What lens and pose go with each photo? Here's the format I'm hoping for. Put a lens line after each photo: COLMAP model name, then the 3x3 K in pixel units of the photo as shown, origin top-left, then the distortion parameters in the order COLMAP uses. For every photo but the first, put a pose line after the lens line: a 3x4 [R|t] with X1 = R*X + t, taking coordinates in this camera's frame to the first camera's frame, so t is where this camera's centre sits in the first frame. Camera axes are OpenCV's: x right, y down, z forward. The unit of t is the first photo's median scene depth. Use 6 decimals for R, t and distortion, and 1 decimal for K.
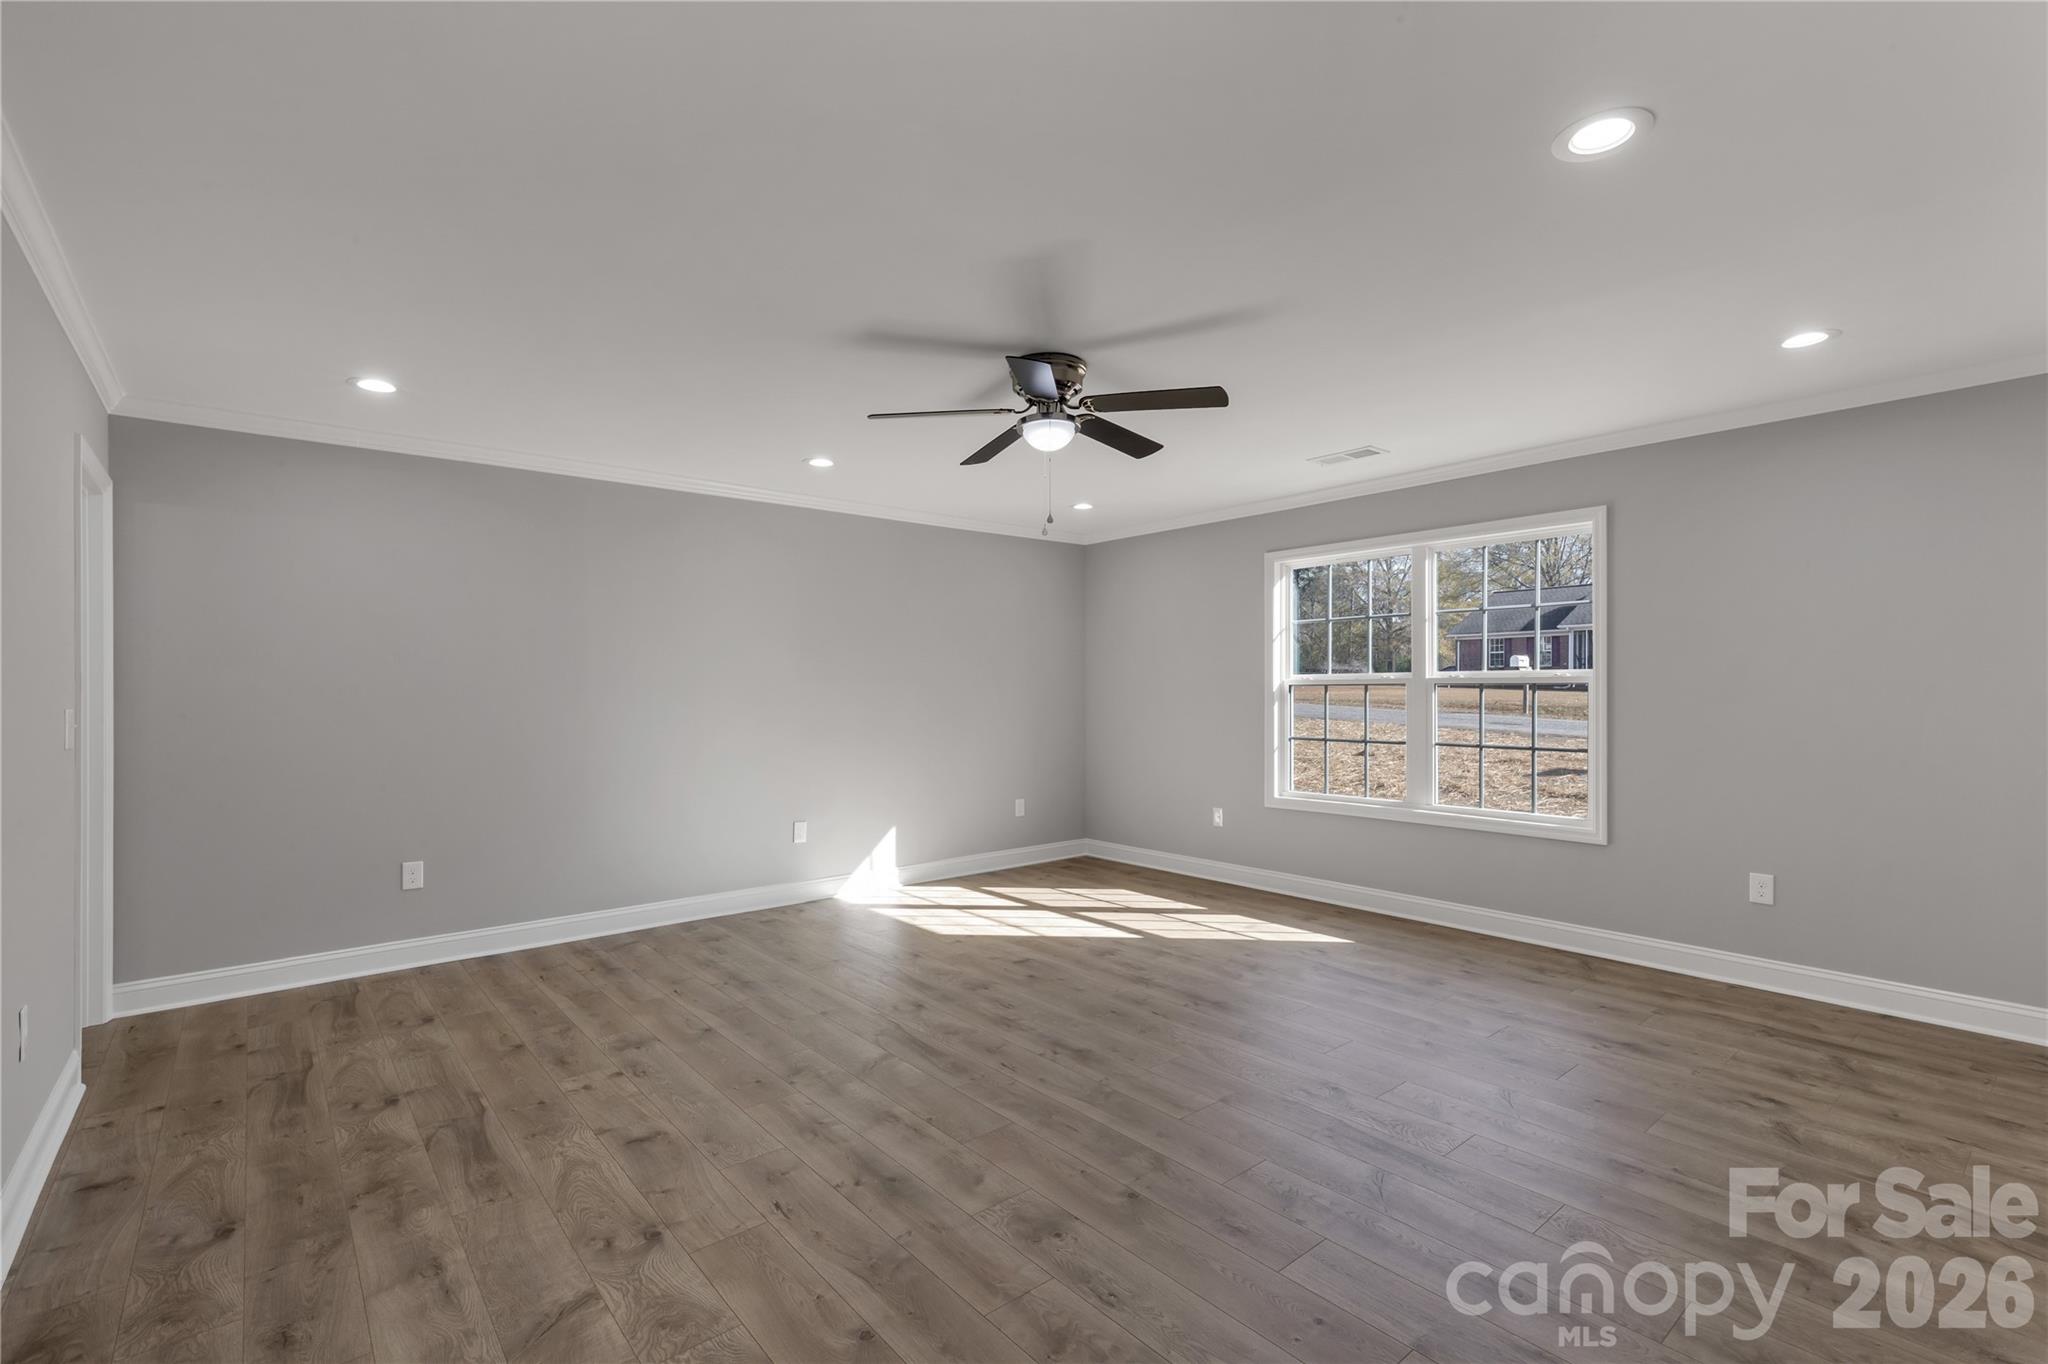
lens RADIAL K [[921.9, 0, 1023.7], [0, 921.9, 687.5], [0, 0, 1]] dist [0.000455, 0.000026]
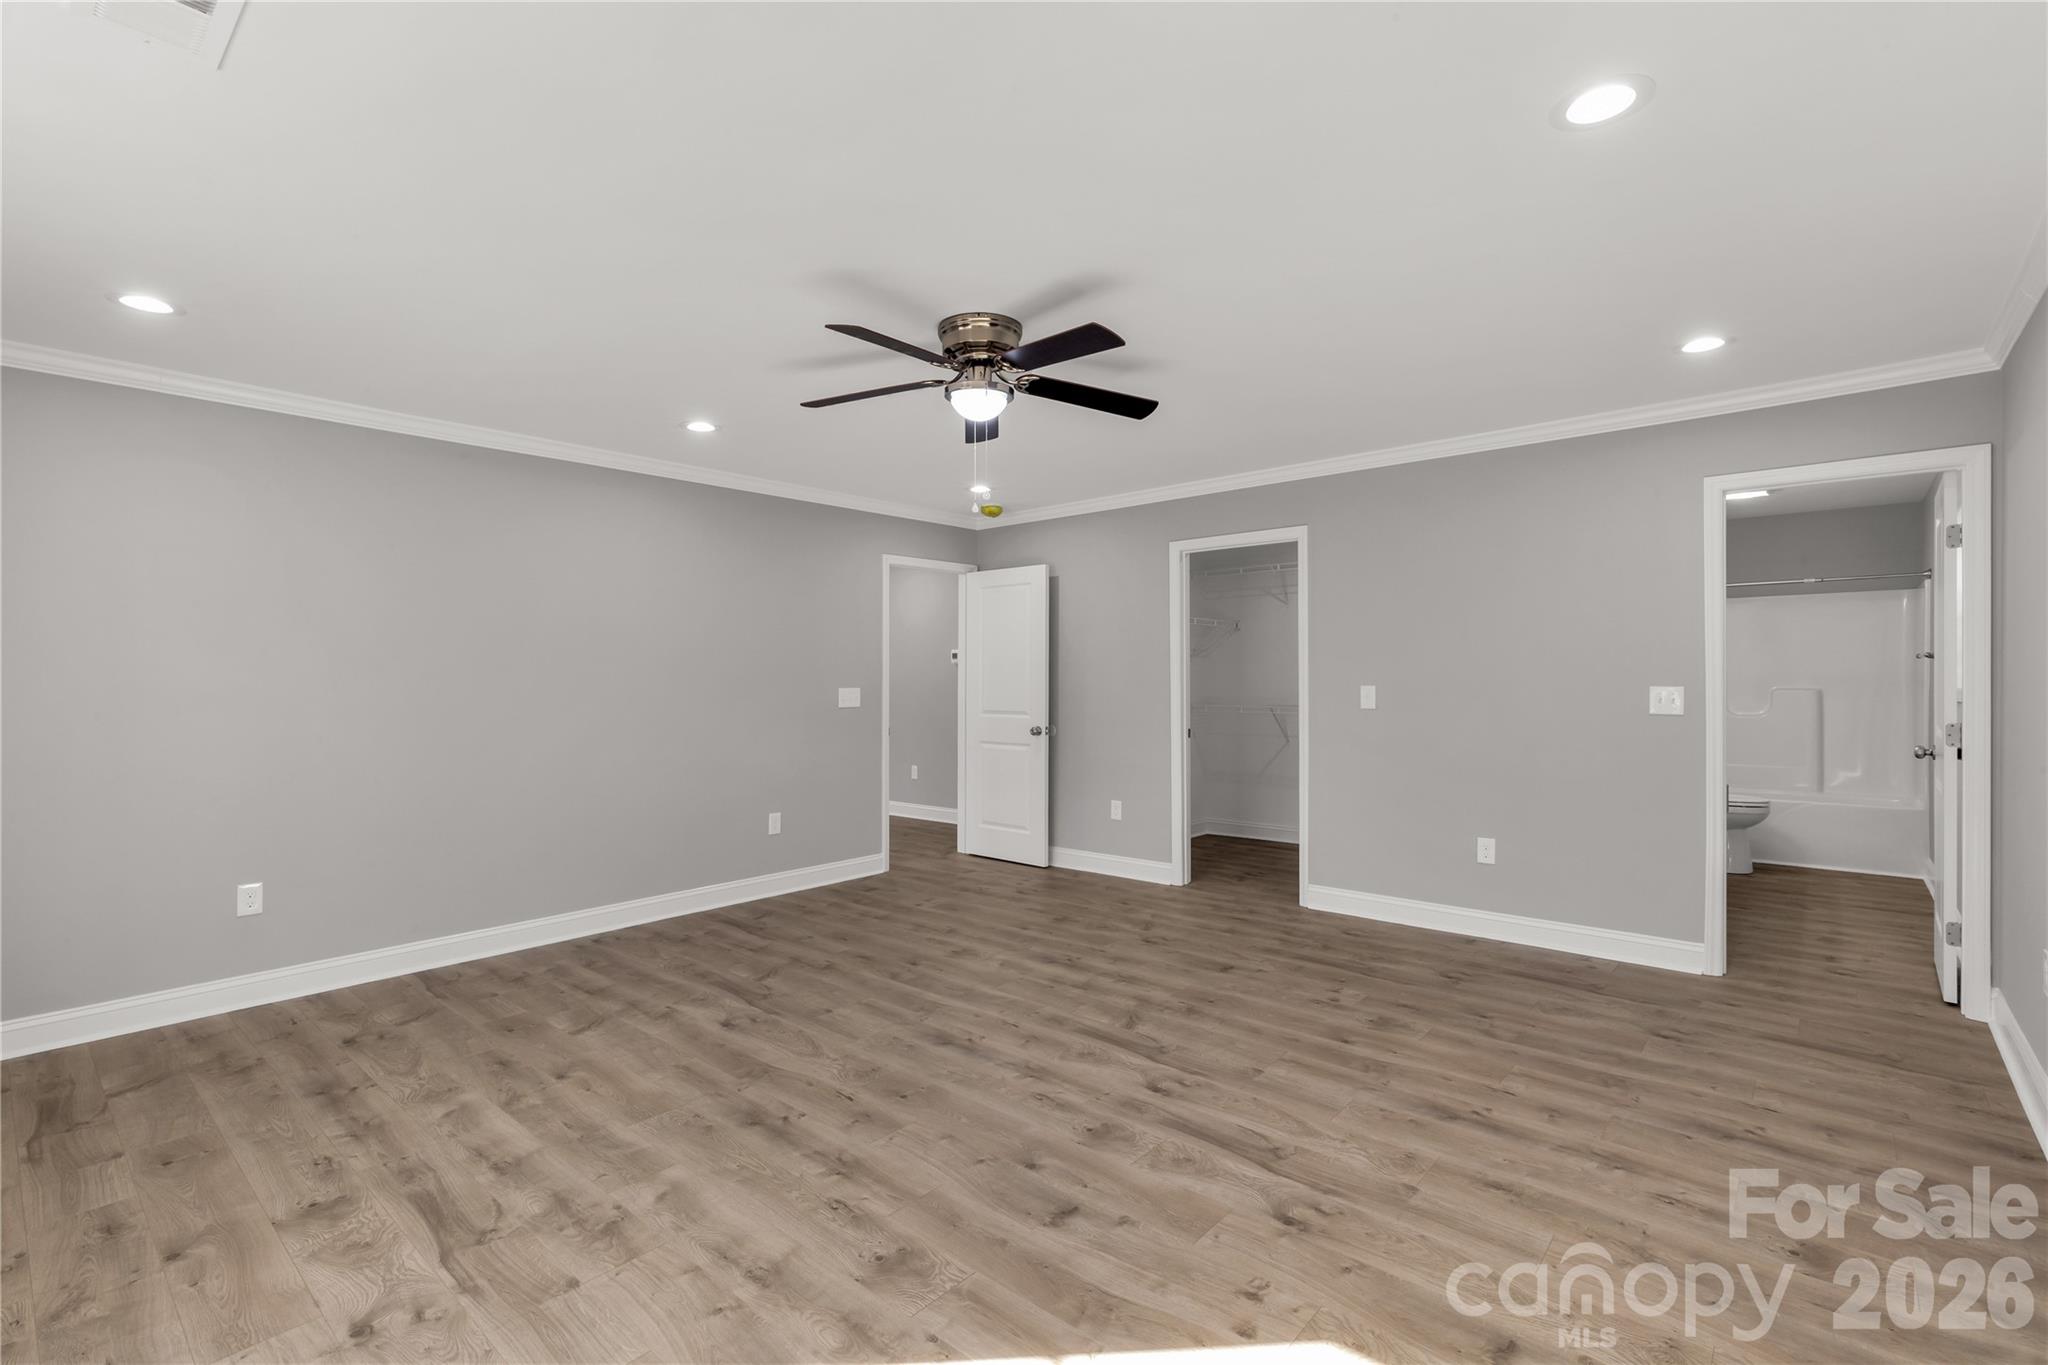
lens RADIAL K [[921.9, 0, 1024.4], [0, 921.9, 682.5], [0, 0, 1]] dist [0.000455, 0.000026]
pose [[-0.987678, 0.011974, -0.156040, 0.133221], [0.012074, 0.999927, 0.000307, 0.004520], [0.156032, -0.001580, -0.987751, 2.090302]]
